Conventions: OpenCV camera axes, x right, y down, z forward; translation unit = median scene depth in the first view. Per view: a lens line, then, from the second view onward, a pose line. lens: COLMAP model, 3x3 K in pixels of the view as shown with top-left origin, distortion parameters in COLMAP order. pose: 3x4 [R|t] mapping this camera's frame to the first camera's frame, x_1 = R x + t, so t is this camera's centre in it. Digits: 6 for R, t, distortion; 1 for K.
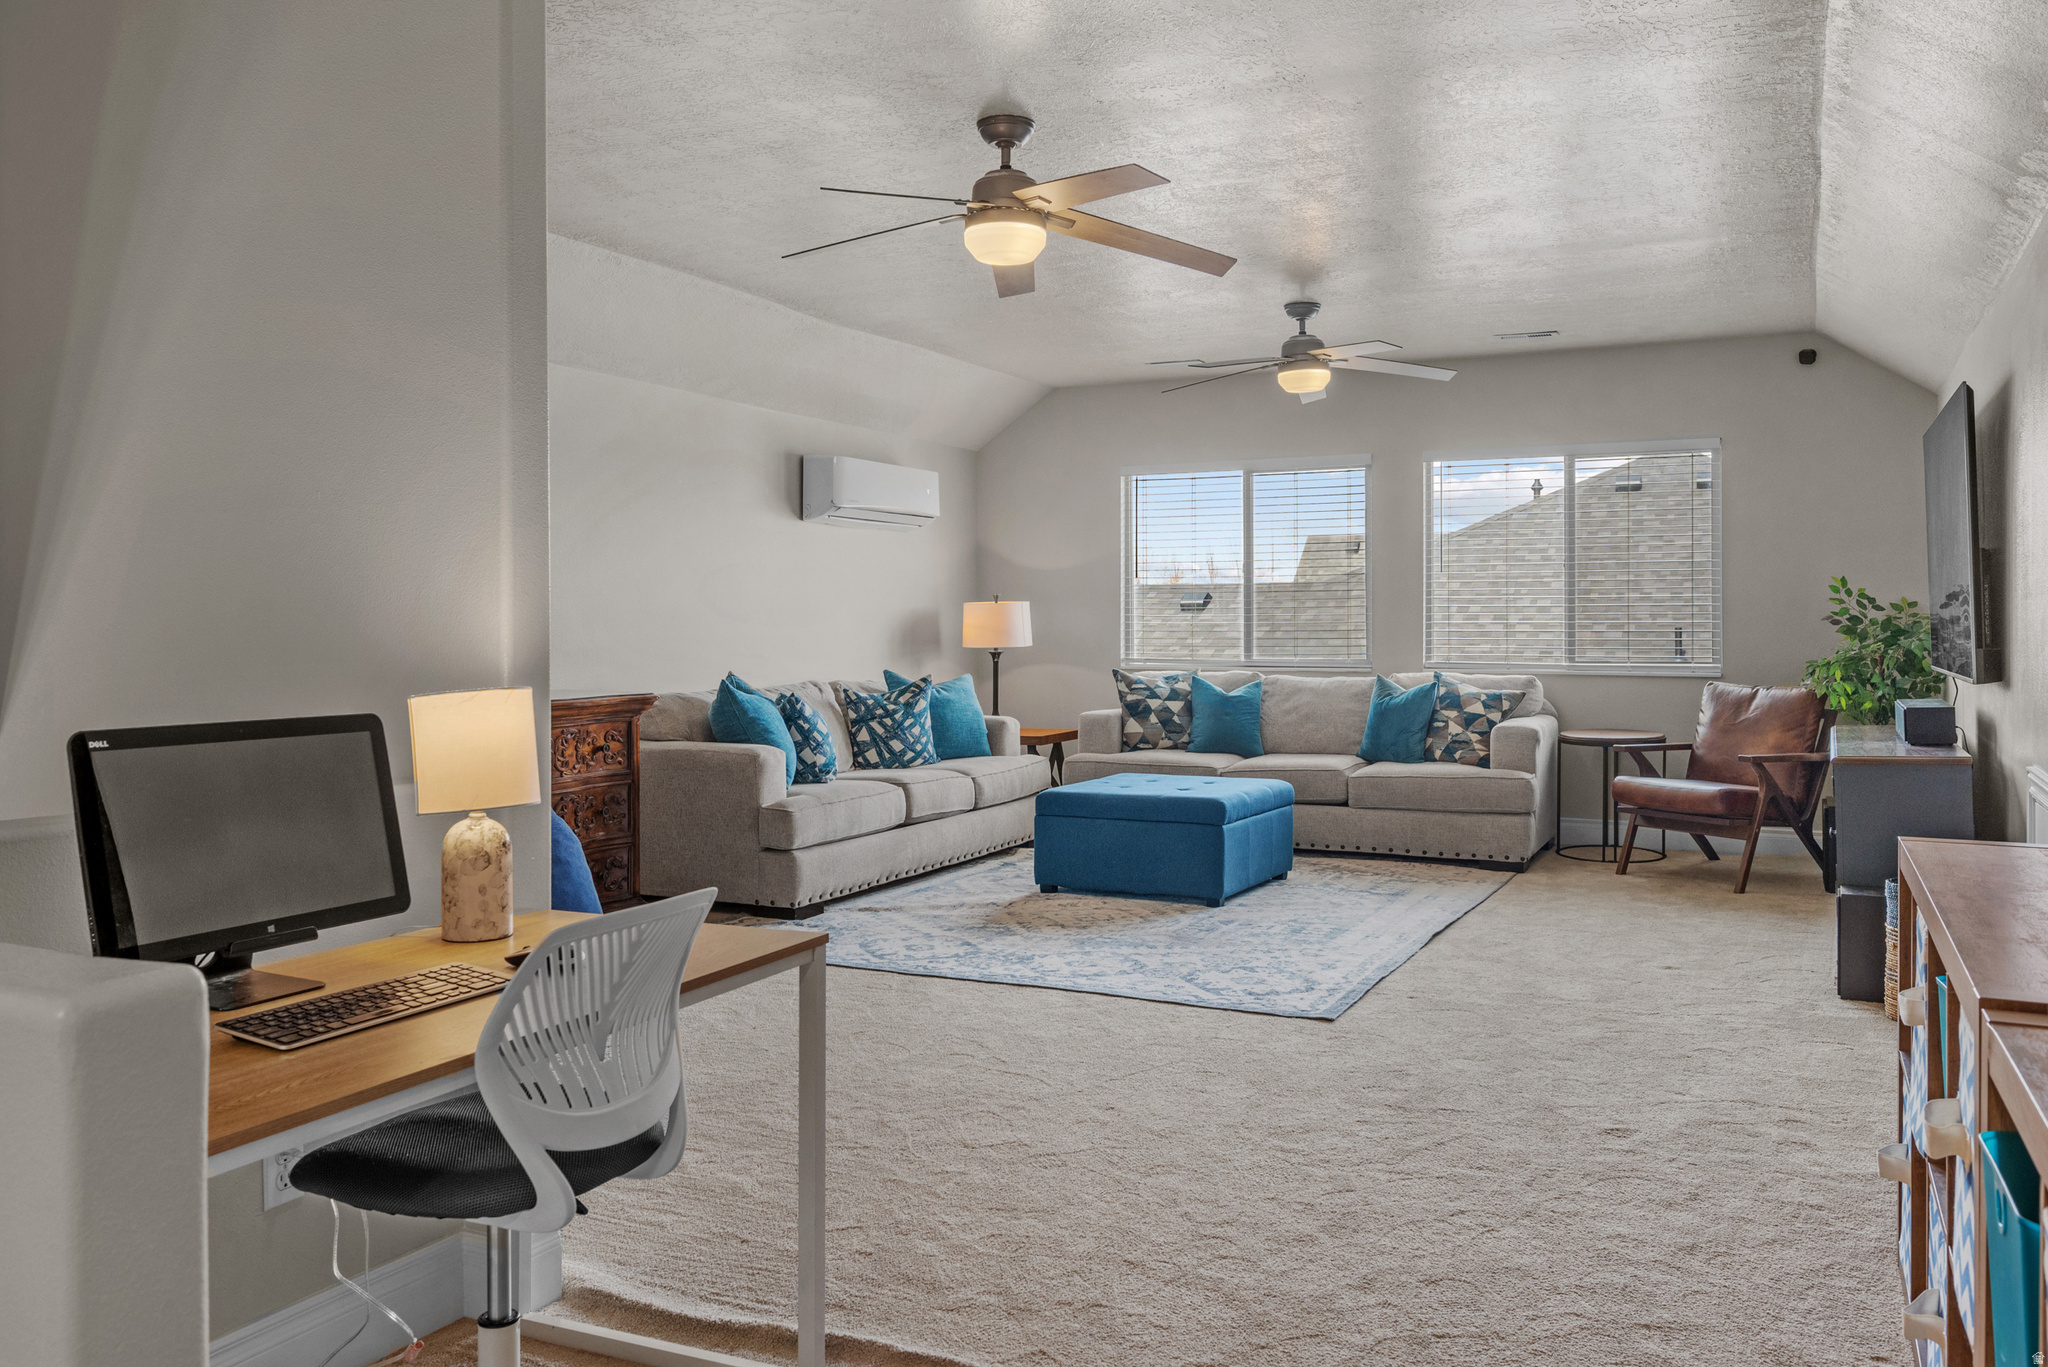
lens RADIAL K [[1607.6, 0, 1018.9], [0, 1607.6, 612.9], [0, 0, 1]] dist [0.000865, 0.000871]
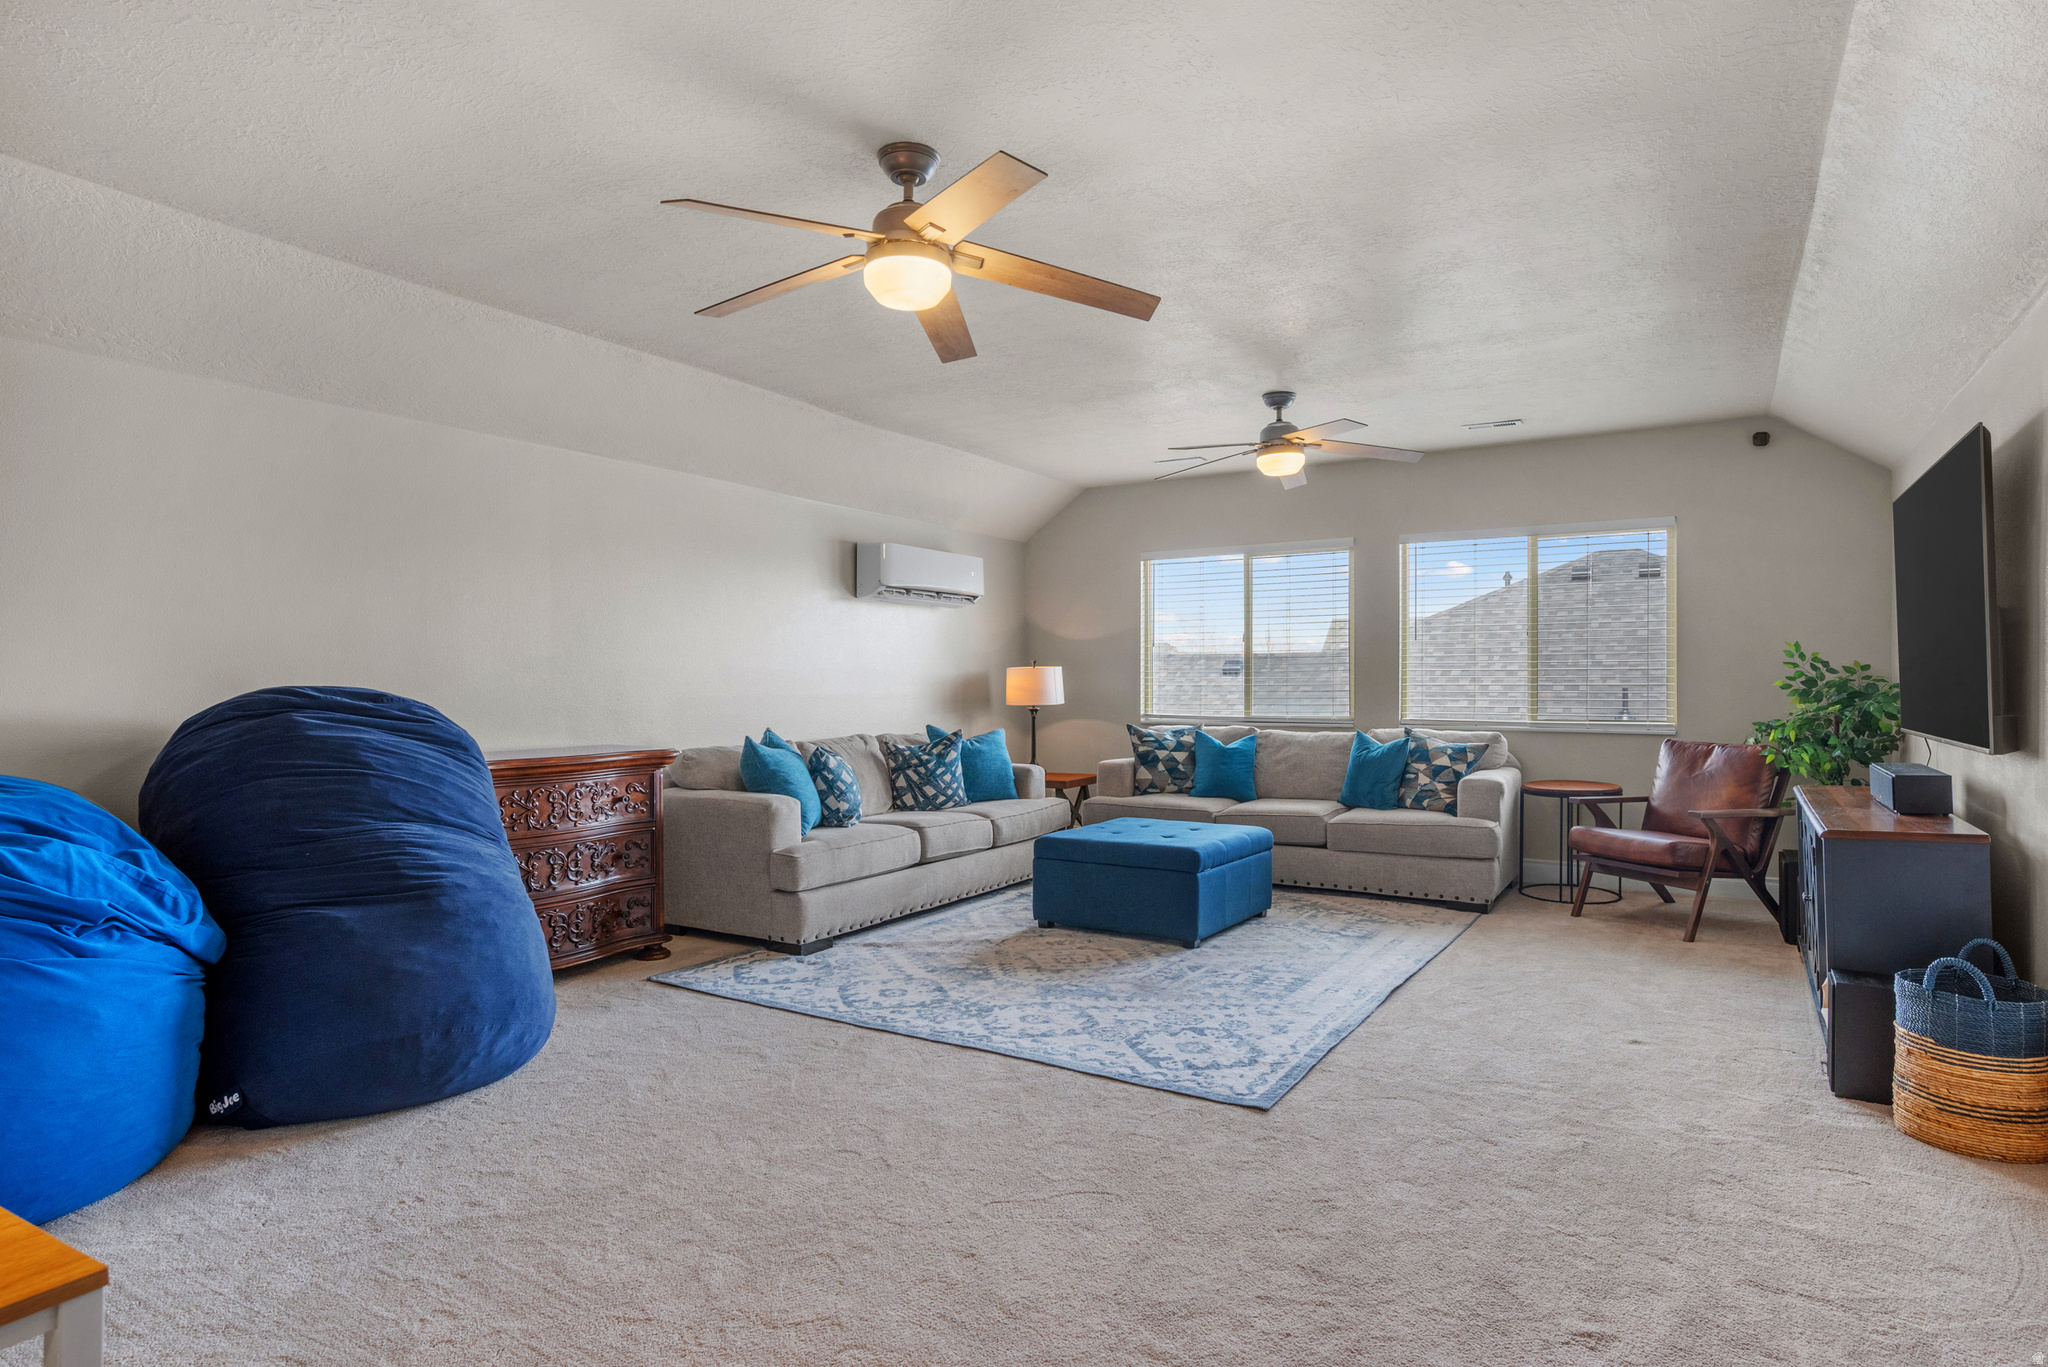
lens RADIAL K [[1135.2, 0, 1024.0], [0, 1135.2, 683.5], [0, 0, 1]] dist [0.001216, 0.000244]
pose [[0.995745, -0.000034, -0.092155, 0.069241], [0.000661, 0.999977, 0.006775, -0.000270], [0.092153, -0.006807, 0.995722, 0.197620]]
